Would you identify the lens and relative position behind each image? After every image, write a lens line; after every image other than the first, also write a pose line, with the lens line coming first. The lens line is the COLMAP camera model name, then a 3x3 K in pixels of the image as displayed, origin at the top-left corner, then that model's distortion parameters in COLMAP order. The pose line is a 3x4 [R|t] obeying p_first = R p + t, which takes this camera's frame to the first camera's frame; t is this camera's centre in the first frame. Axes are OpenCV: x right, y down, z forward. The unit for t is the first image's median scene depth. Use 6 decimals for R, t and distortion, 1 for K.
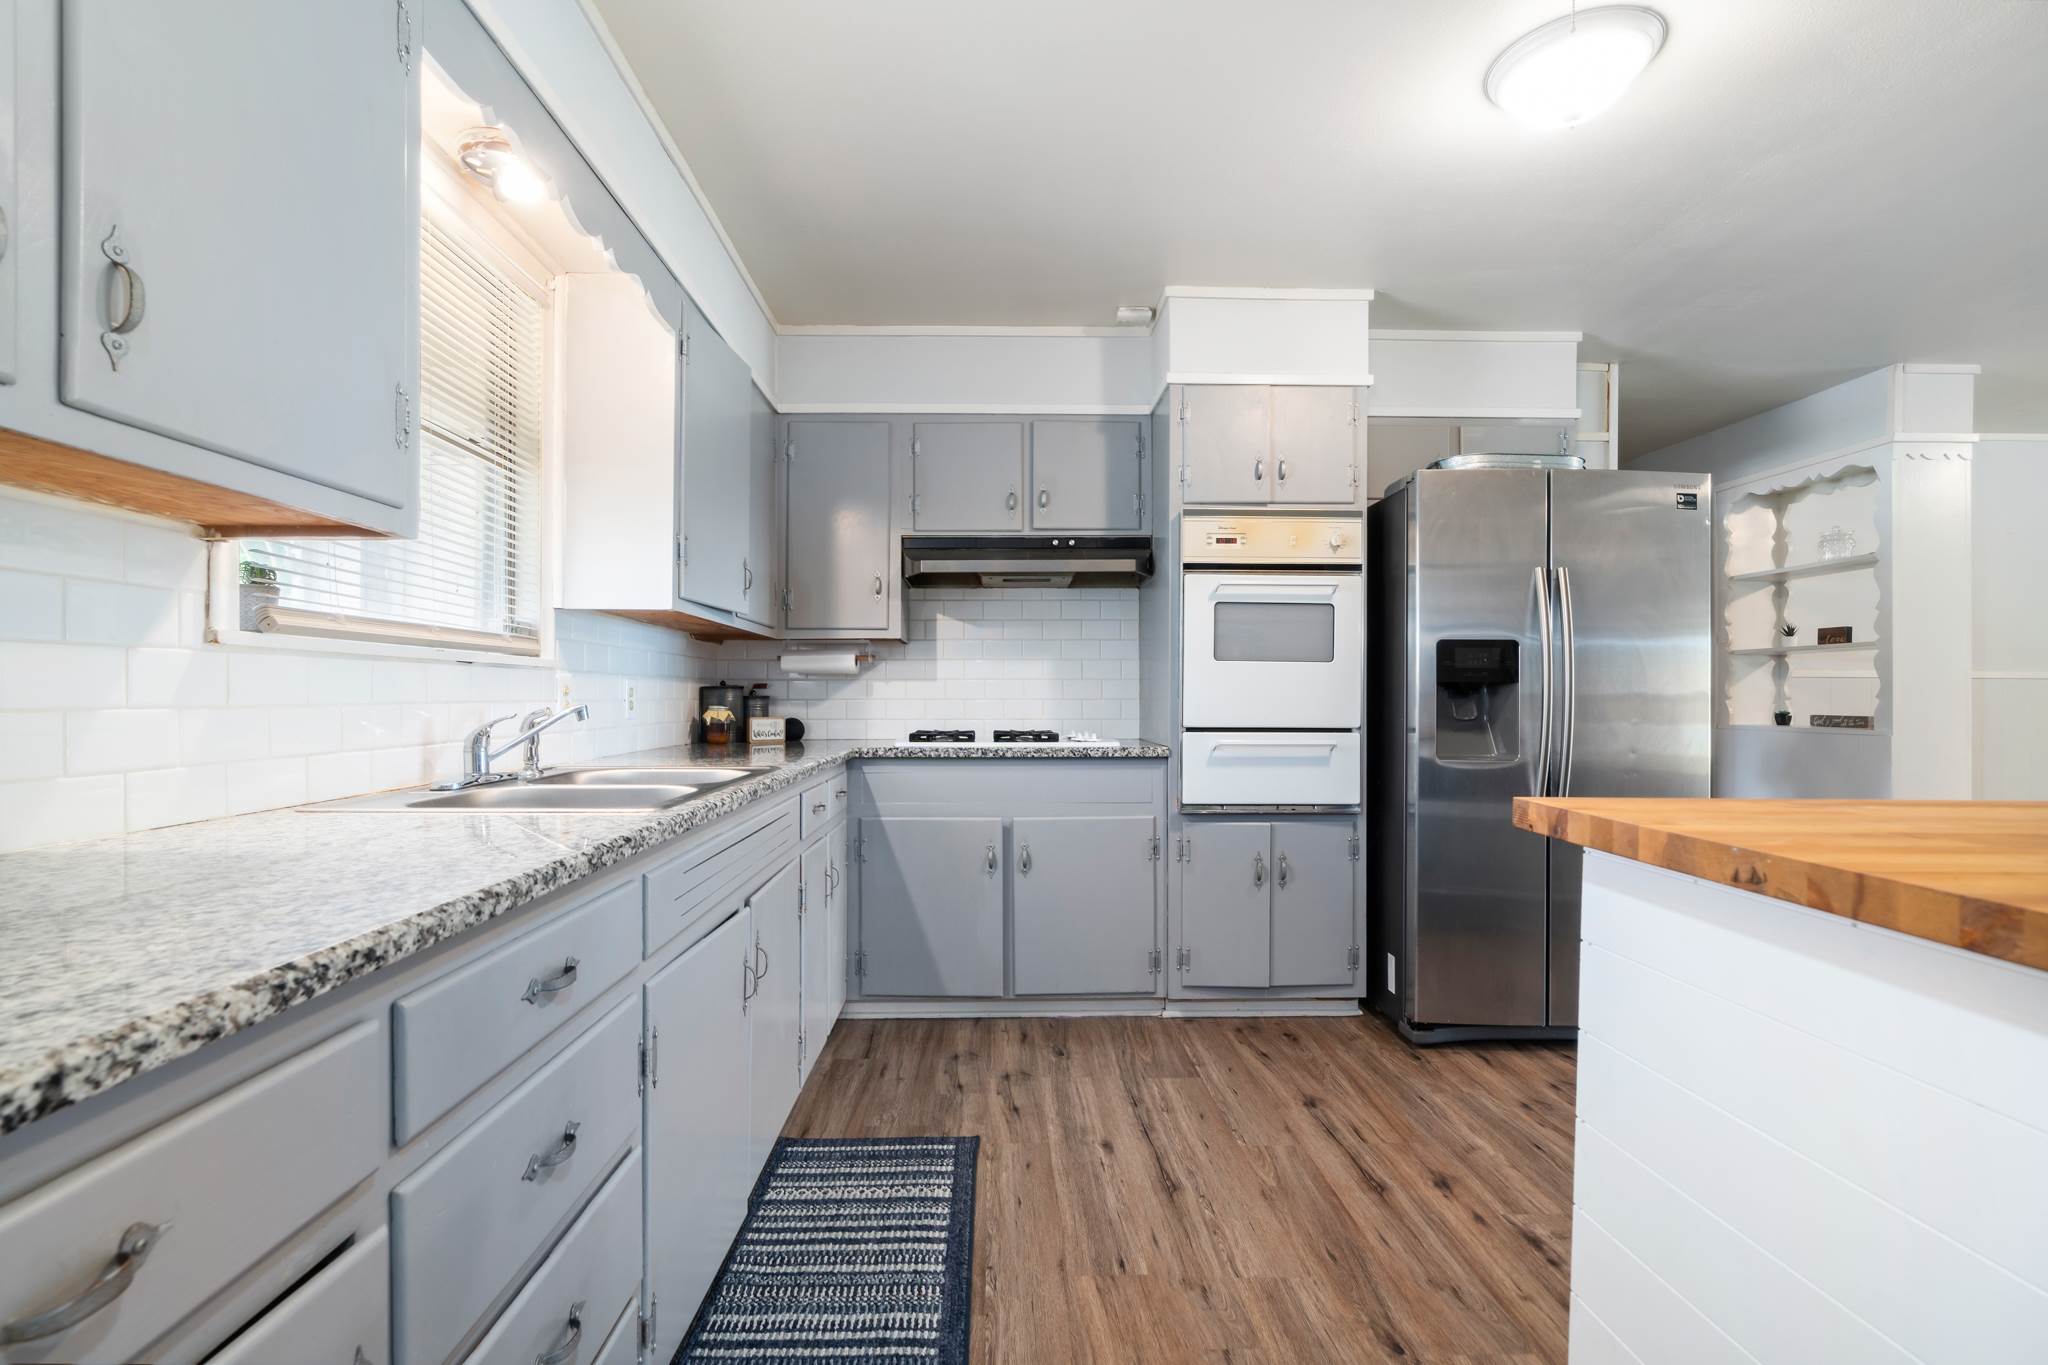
lens RADIAL K [[937.5, 0, 1014.0], [0, 937.5, 691.7], [0, 0, 1]] dist [-0.008214, 0.000899]
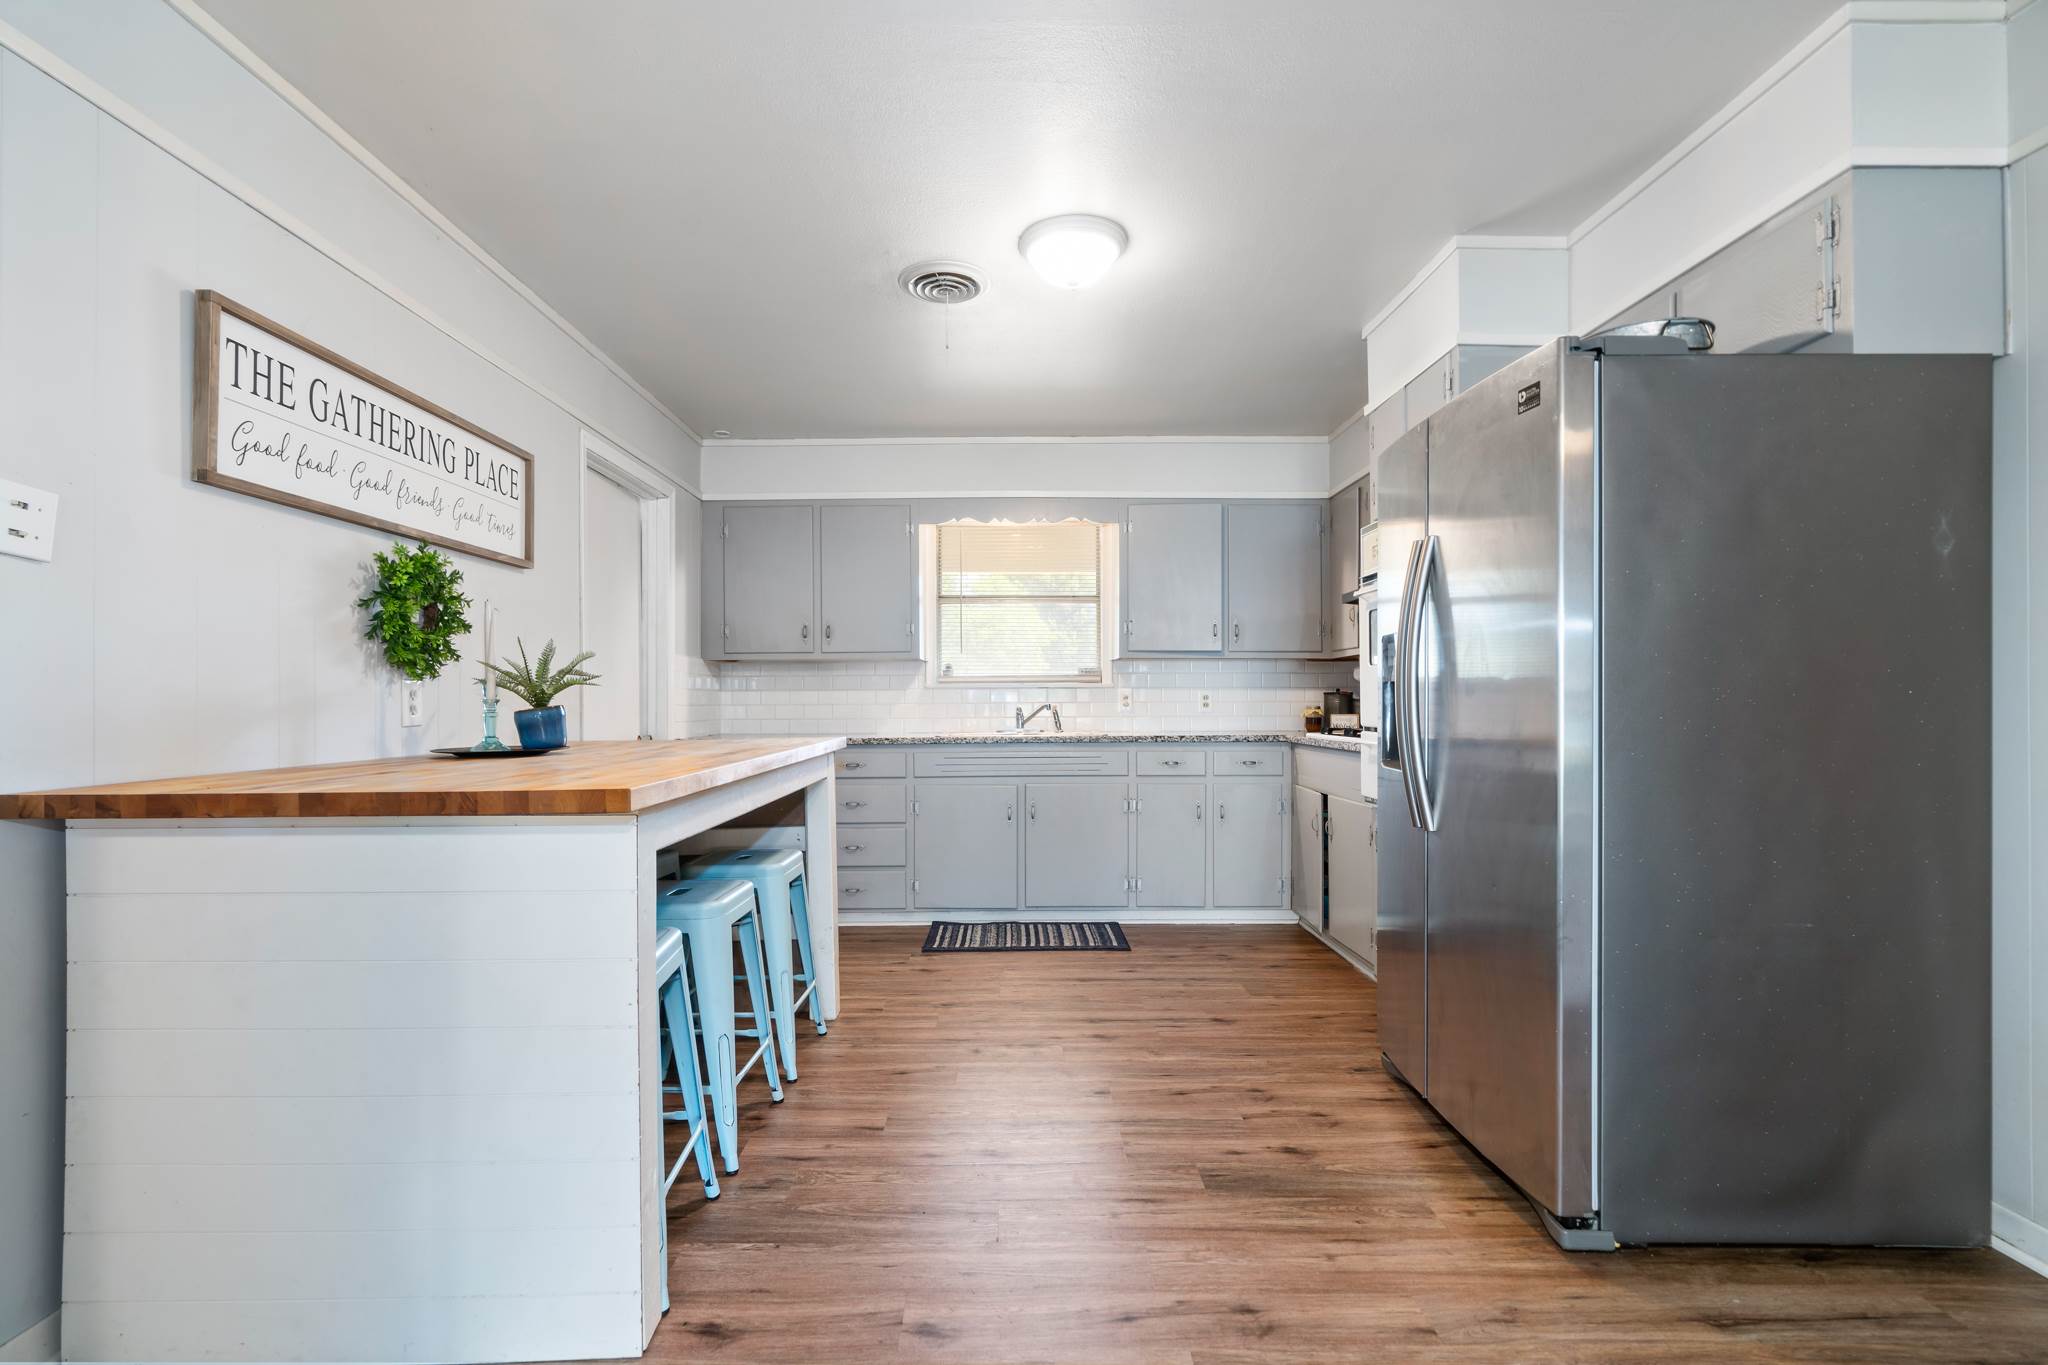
lens RADIAL K [[937.5, 0, 1011.0], [0, 937.5, 692.5], [0, 0, 1]] dist [-0.008214, 0.000899]
pose [[-0.010737, -0.007179, -0.999917, 1.591142], [0.008219, 0.999940, -0.007268, -0.000186], [0.999909, -0.008296, -0.010678, 0.728585]]
